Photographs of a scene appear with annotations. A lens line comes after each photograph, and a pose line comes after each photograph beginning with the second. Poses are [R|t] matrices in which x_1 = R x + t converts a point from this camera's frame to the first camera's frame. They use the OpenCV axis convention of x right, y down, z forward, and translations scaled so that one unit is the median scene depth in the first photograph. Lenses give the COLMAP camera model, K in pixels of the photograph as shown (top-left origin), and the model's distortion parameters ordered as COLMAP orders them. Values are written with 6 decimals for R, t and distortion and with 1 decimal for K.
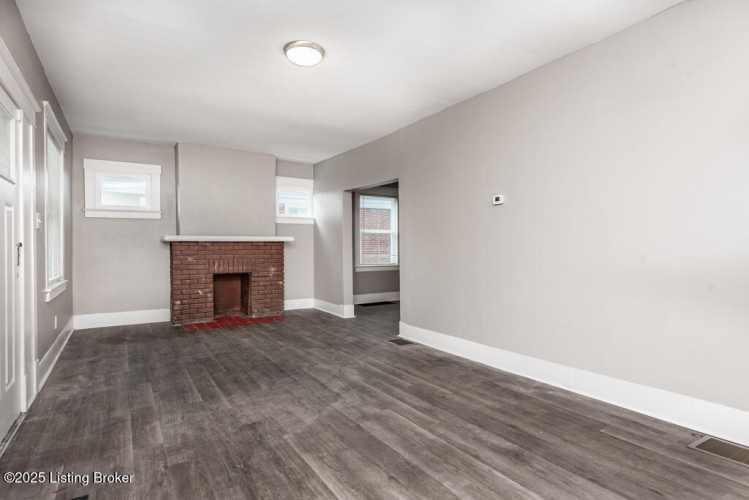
lens RADIAL K [[395.2, 0, 375.0], [0, 395.2, 248.1], [0, 0, 1]] dist [0.003692, -0.001081]
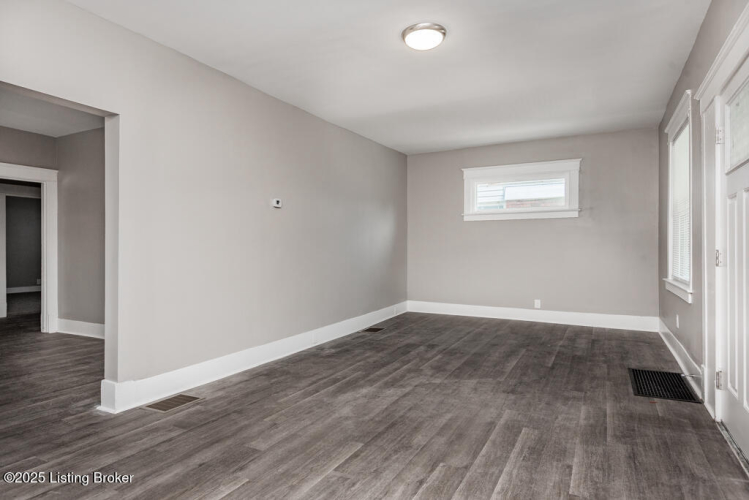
lens RADIAL K [[430.5, 0, 371.7], [0, 430.5, 248.9], [0, 0, 1]] dist [0.004612, 0.001921]
pose [[-0.481890, 0.001693, 0.876230, -0.583449], [0.004512, 0.999990, 0.000549, 0.002654], [-0.876220, 0.004218, -0.481892, 0.928338]]
